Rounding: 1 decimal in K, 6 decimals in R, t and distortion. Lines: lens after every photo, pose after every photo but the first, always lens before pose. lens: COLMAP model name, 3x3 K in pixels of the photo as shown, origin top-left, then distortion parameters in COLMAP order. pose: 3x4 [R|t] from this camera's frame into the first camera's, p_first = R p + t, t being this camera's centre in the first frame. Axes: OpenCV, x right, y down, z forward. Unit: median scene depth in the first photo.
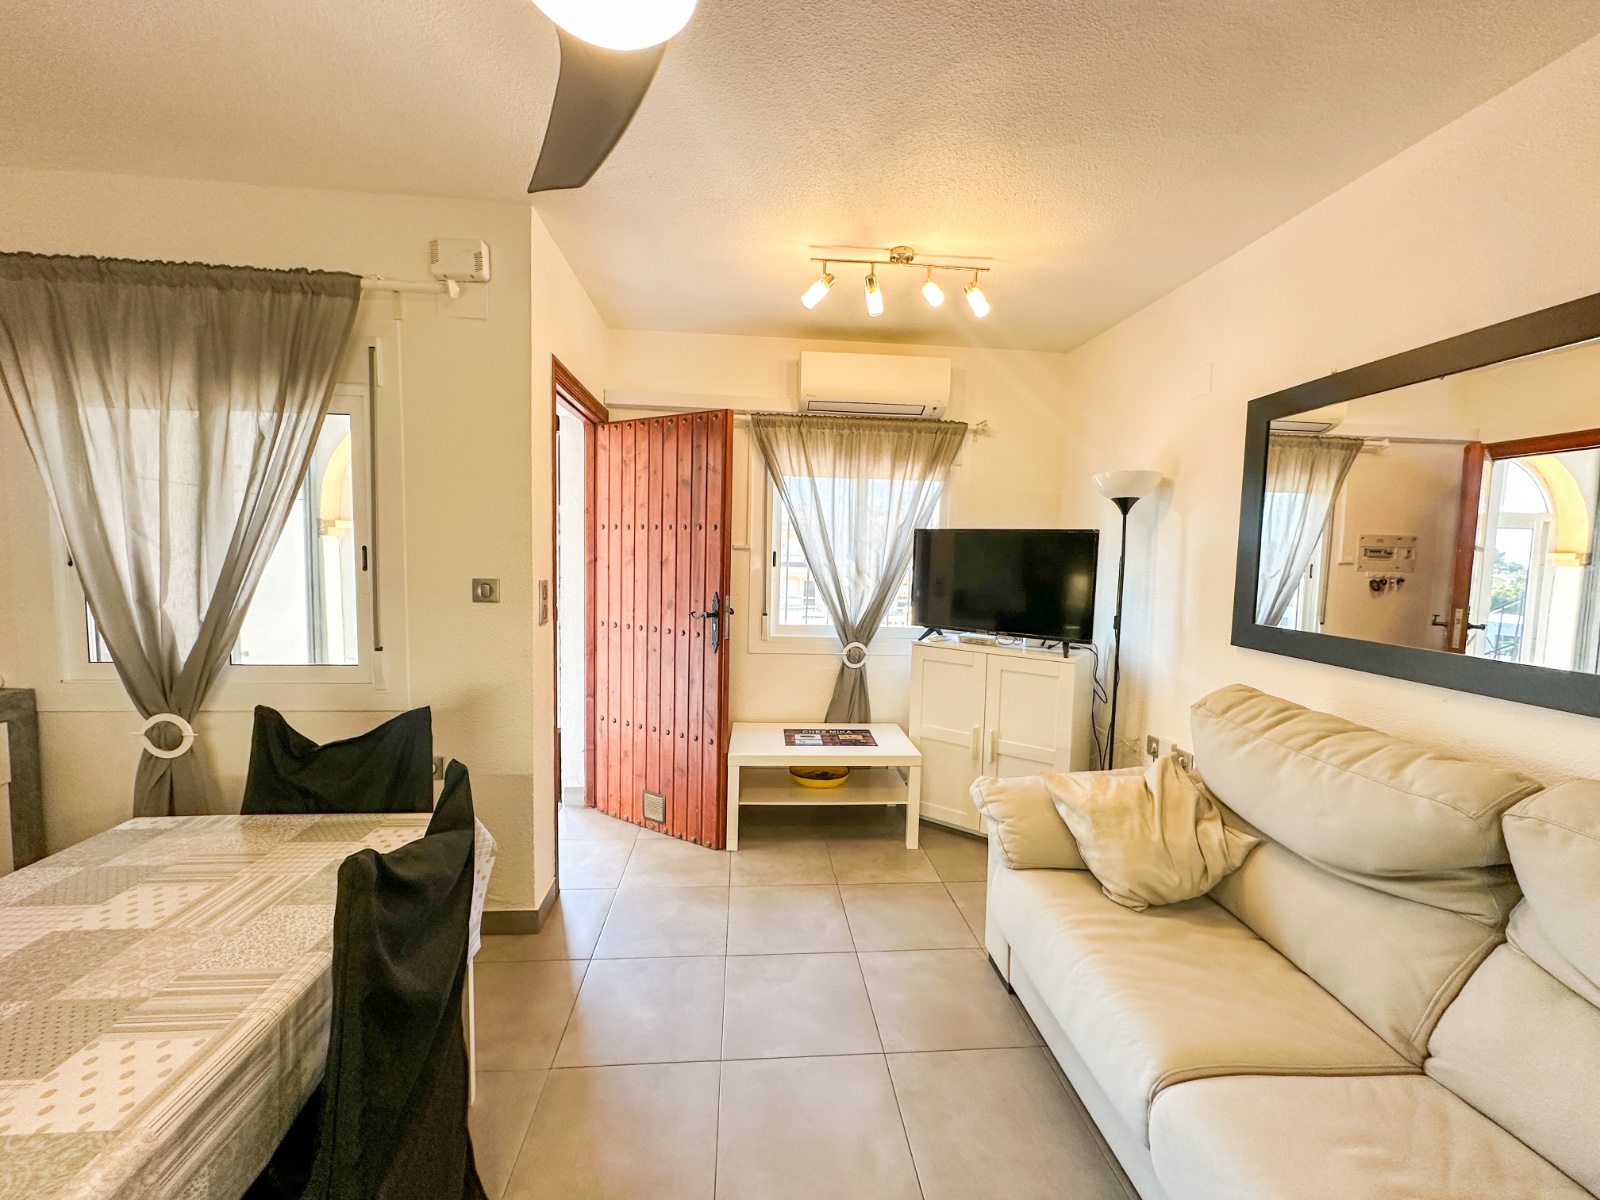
lens RADIAL K [[635.3, 0, 801.3], [0, 635.3, 596.9], [0, 0, 1]] dist [-0.000597, 0.000001]
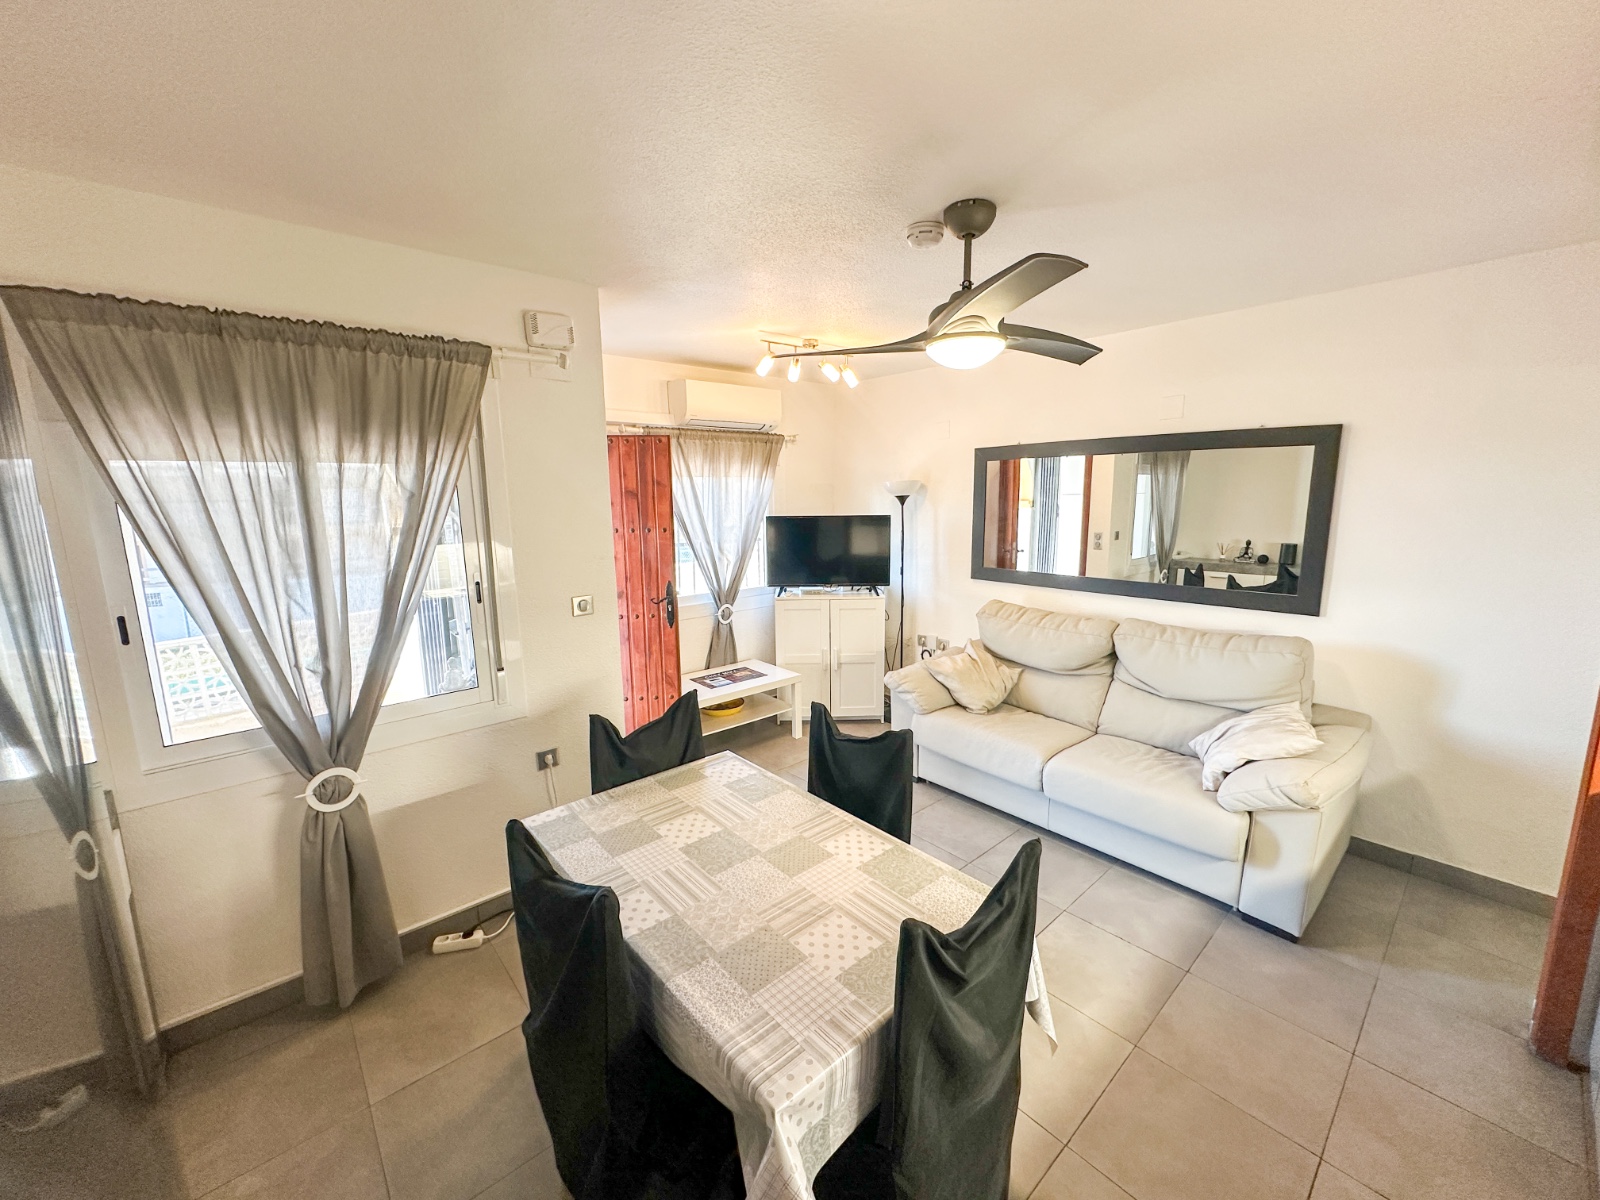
lens RADIAL K [[635.3, 0, 801.3], [0, 635.3, 596.9], [0, 0, 1]] dist [-0.000597, 0.000001]
pose [[0.804950, -0.132028, 0.578467, -0.822002], [0.074896, 0.989740, 0.121675, -0.137213], [-0.588597, -0.054618, 0.806580, -0.223656]]
